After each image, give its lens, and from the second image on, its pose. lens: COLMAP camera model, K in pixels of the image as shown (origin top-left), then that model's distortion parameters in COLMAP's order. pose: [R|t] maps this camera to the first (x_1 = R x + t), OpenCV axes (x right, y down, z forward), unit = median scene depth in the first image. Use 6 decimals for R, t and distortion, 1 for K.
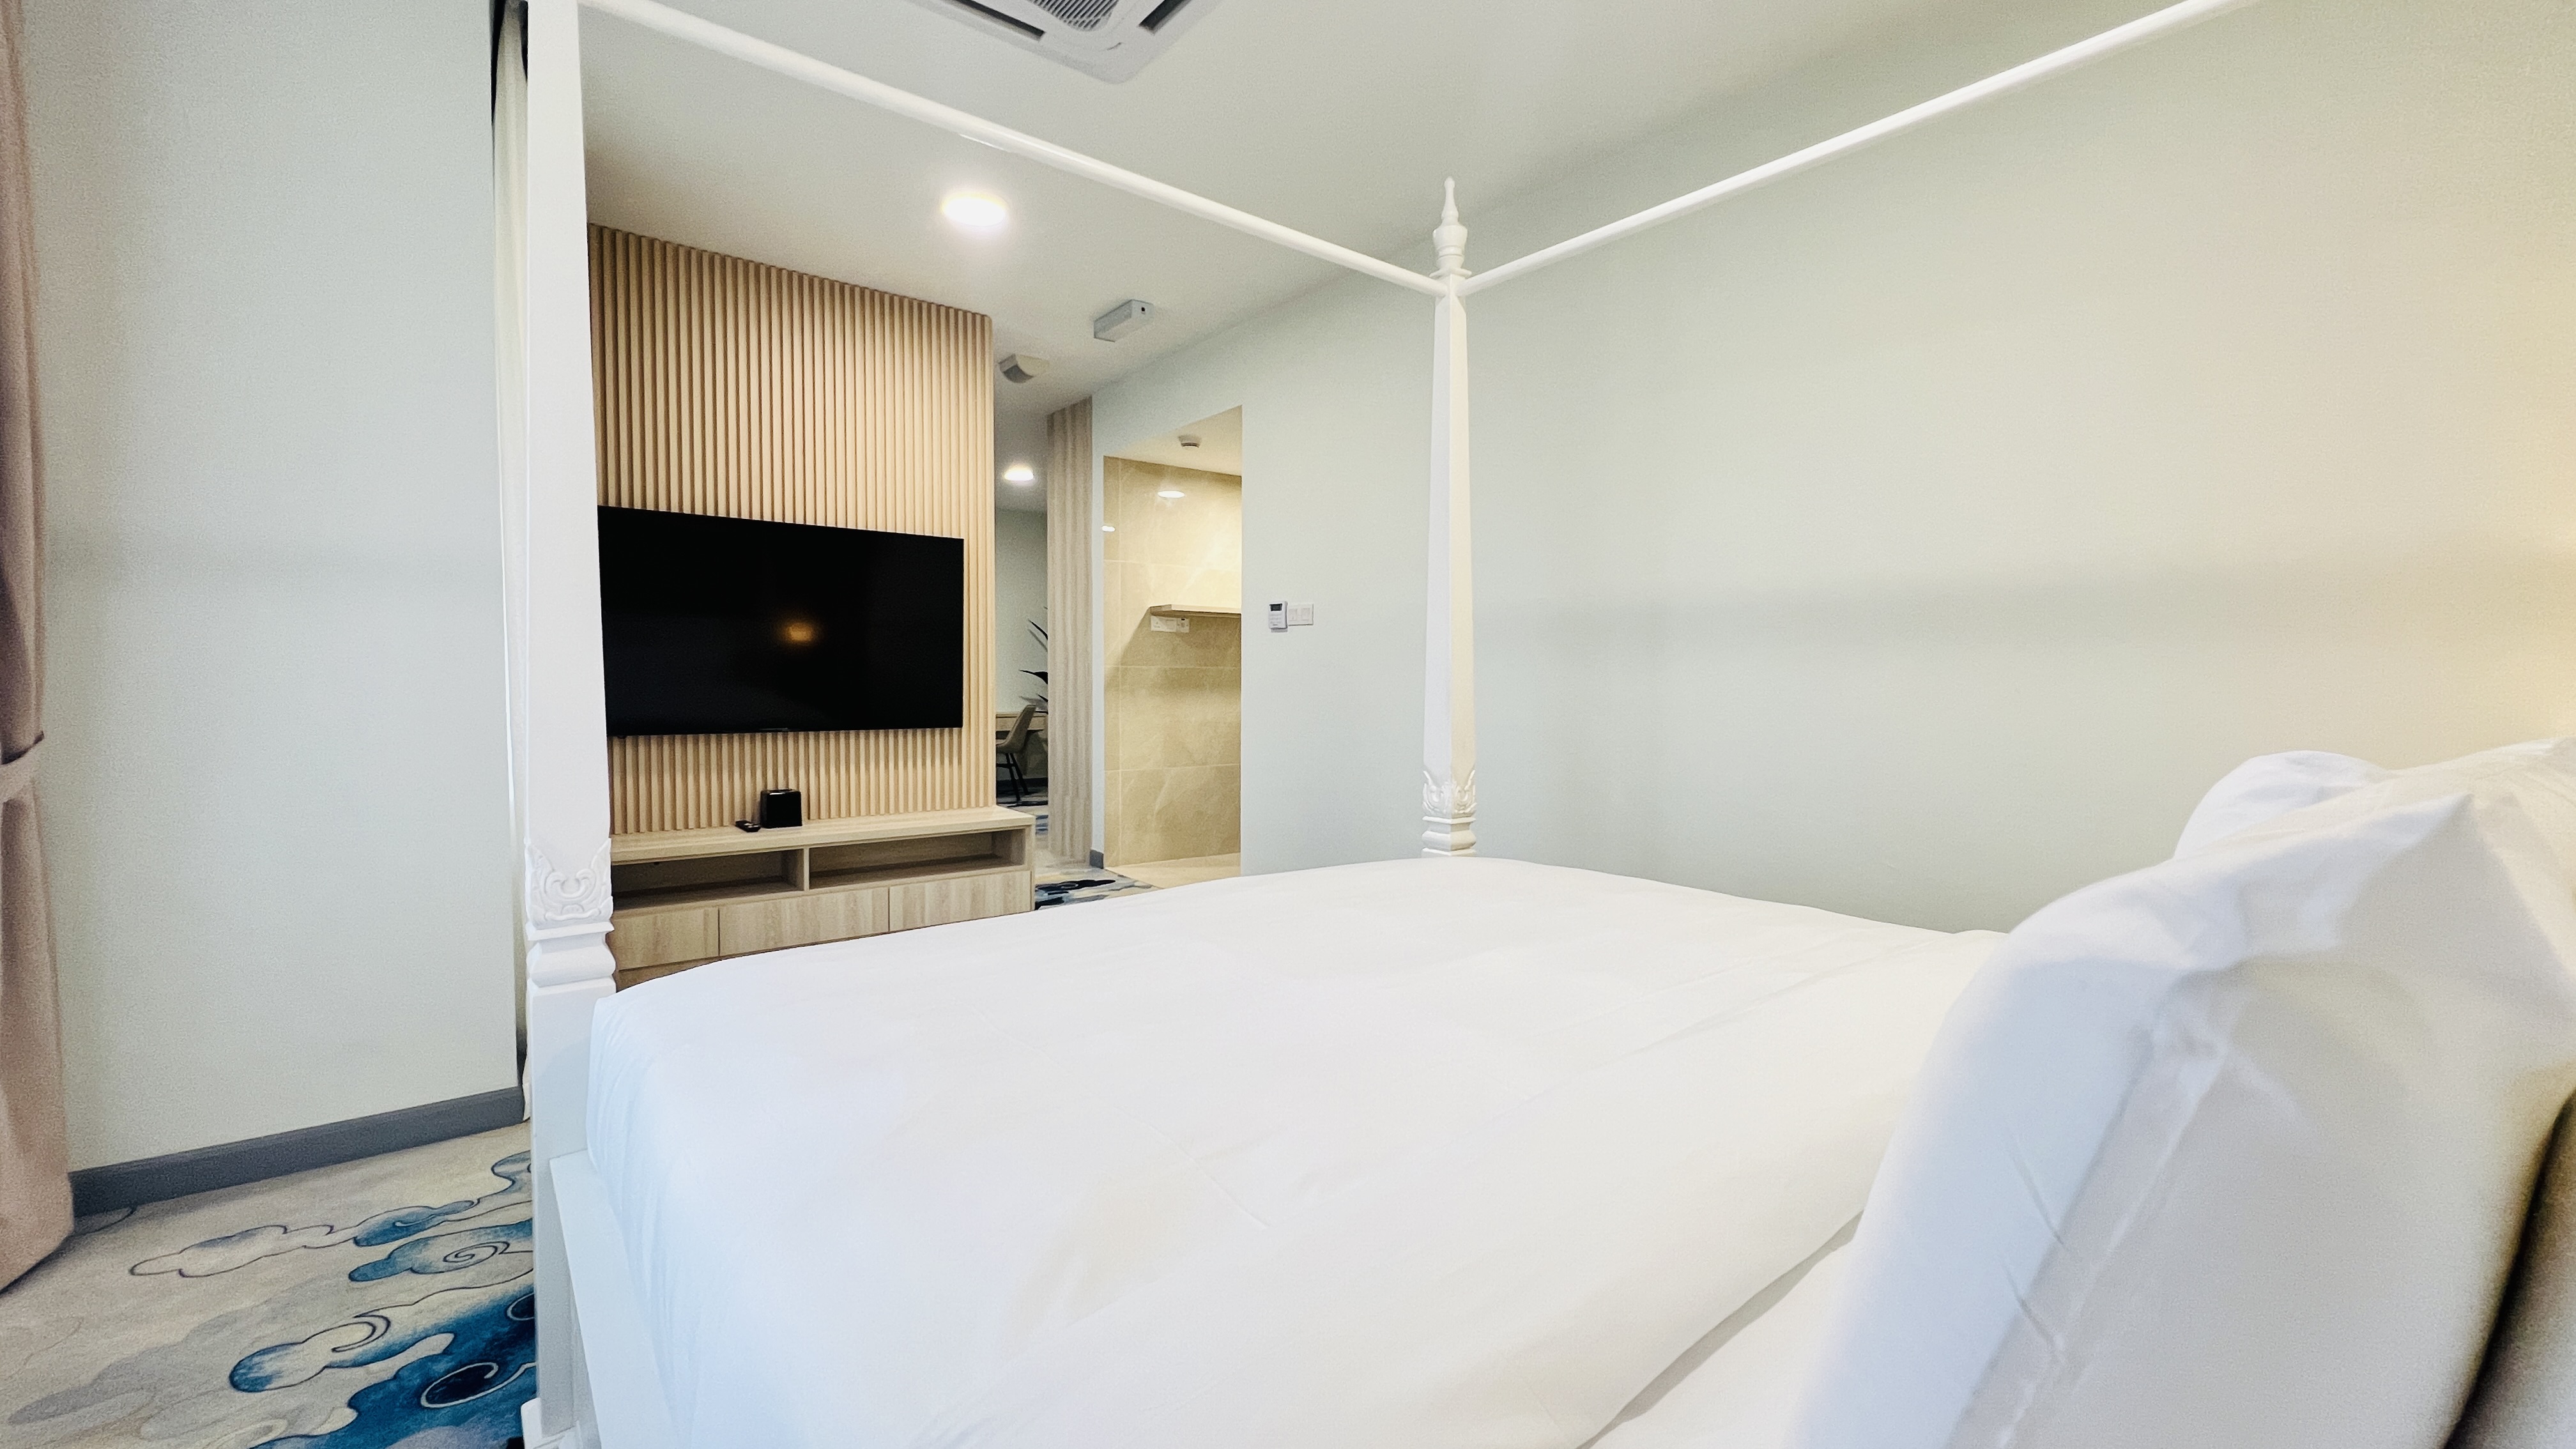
lens RADIAL K [[1026.5, 0, 1283.1], [0, 1026.5, 712.9], [0, 0, 1]] dist [-0.002271, 0.000372]
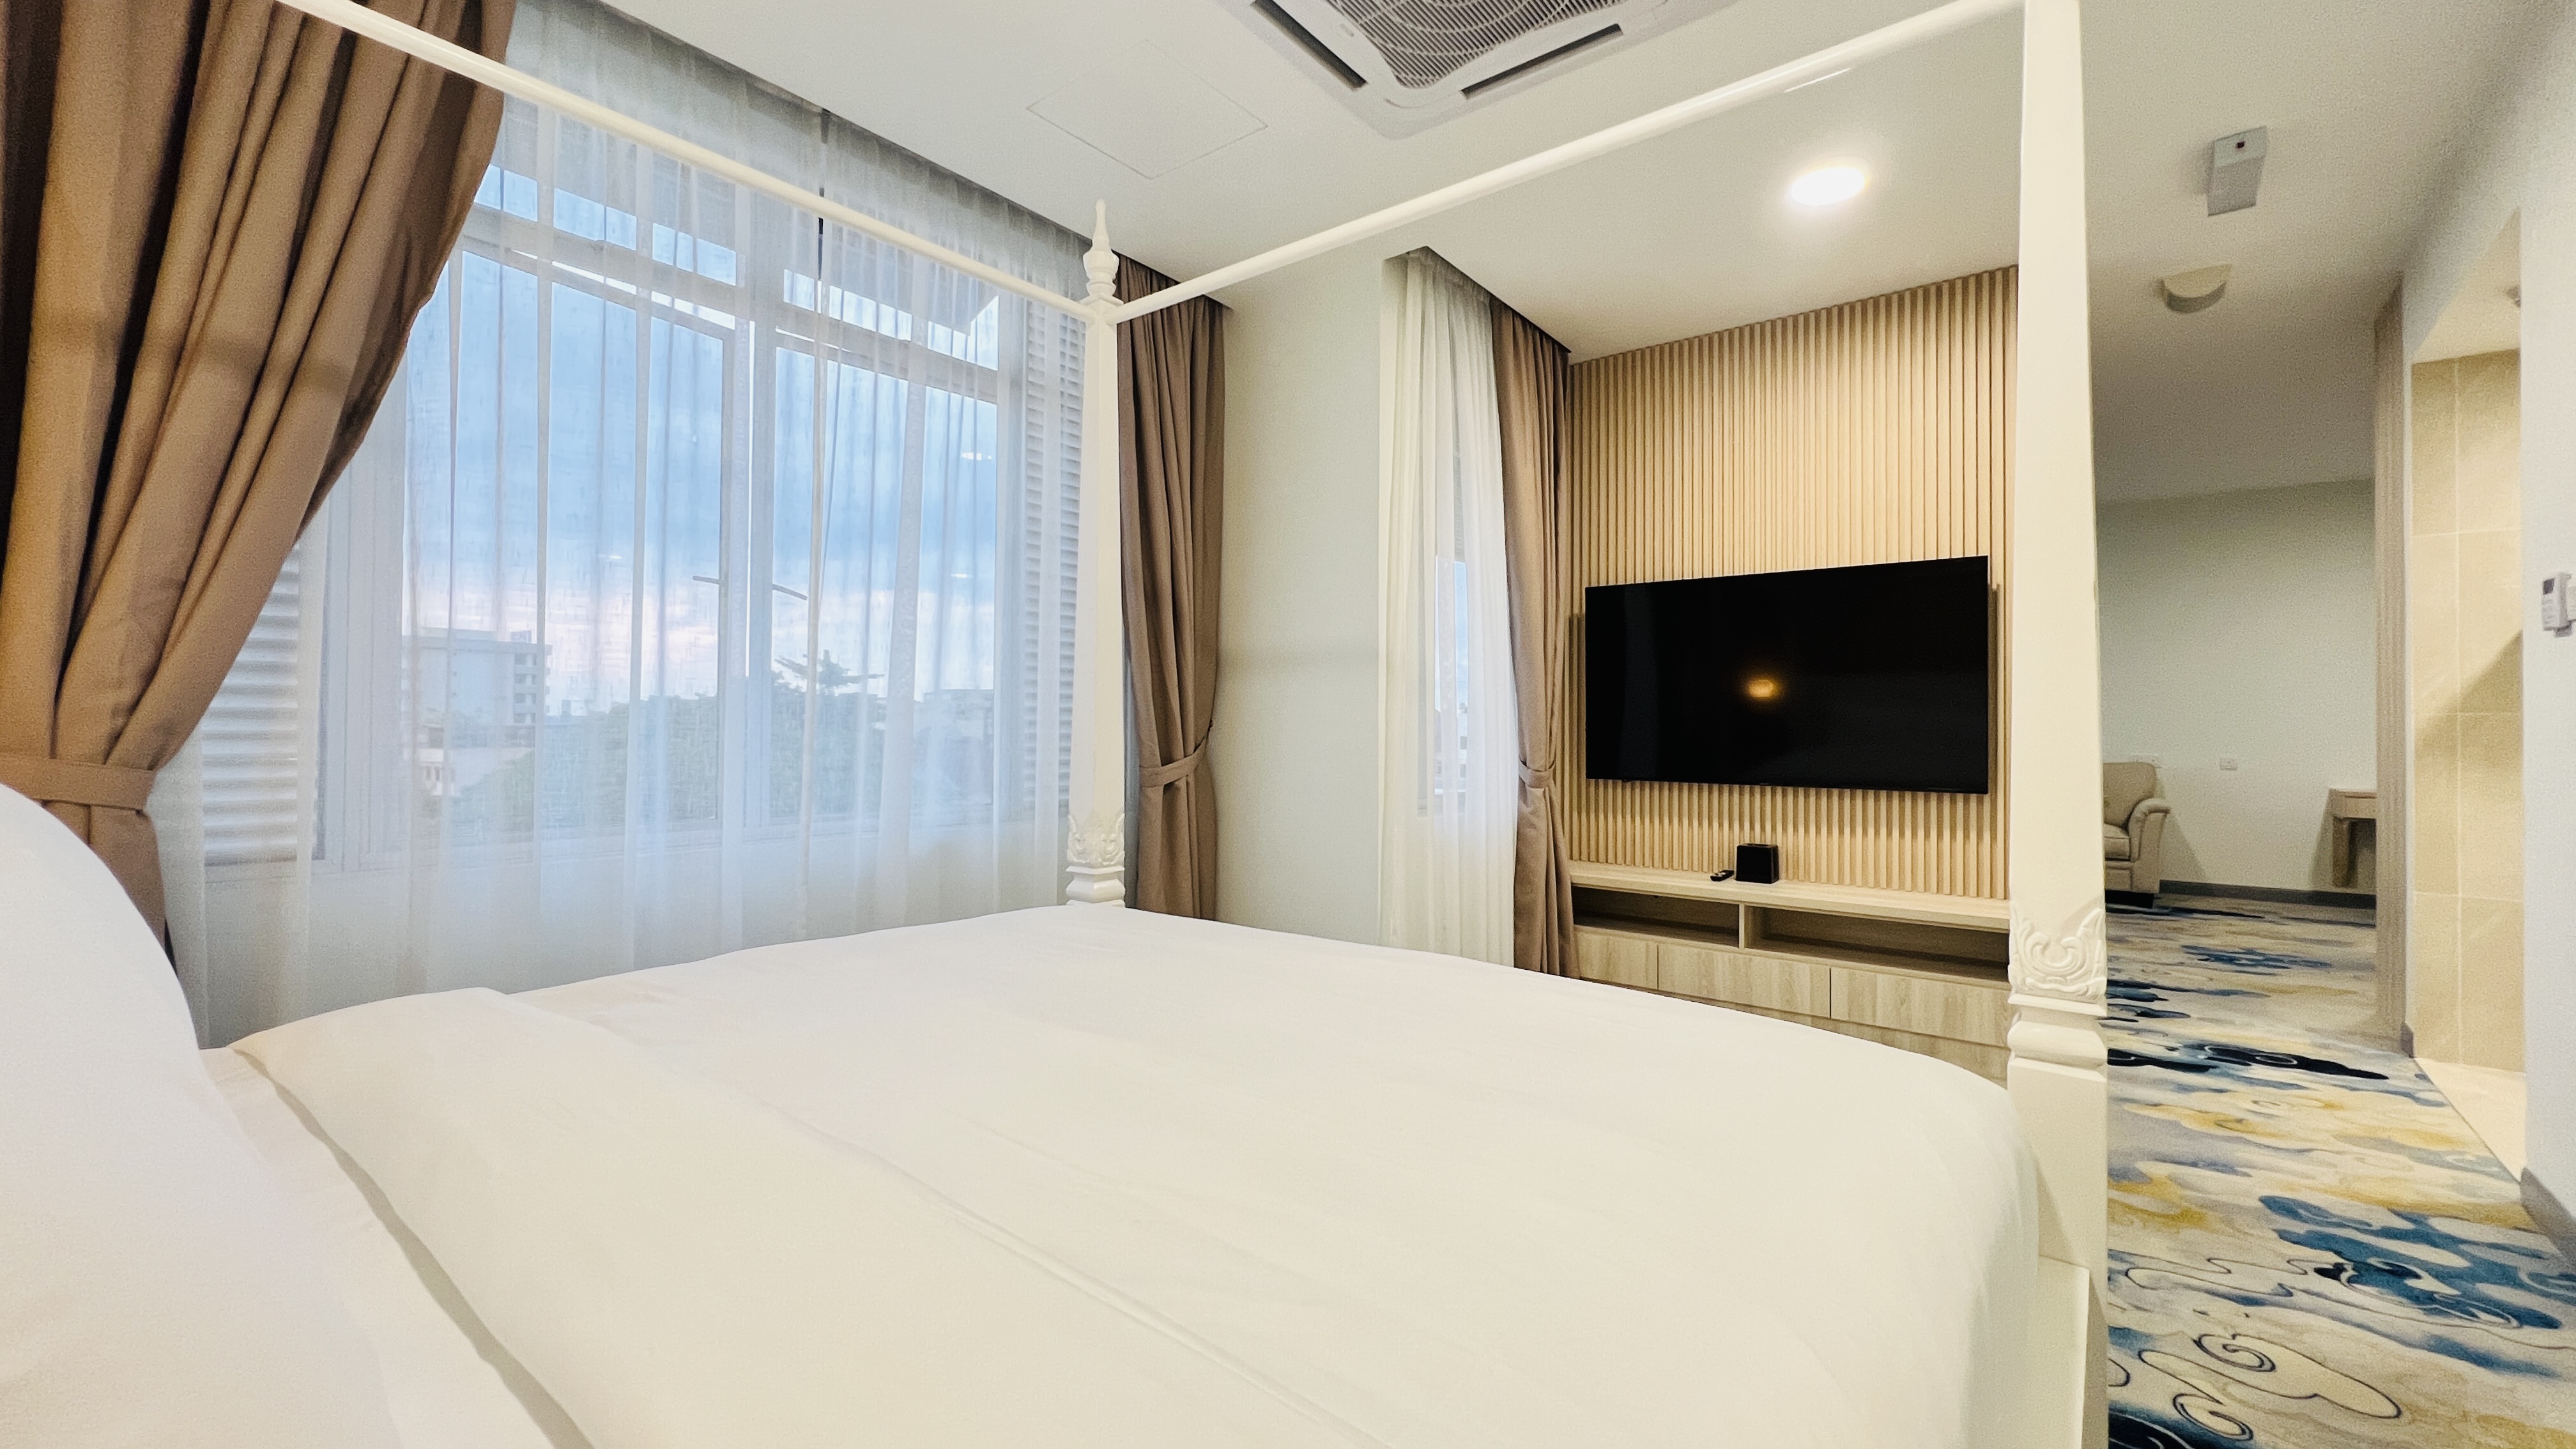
lens RADIAL K [[1026.5, 0, 1292.9], [0, 1026.5, 709.6], [0, 0, 1]] dist [-0.002271, 0.000372]
pose [[0.226654, -0.021072, -0.973747, 0.364846], [-0.040840, 0.998681, -0.031118, -0.004762], [0.973119, 0.046821, 0.225495, 0.333535]]
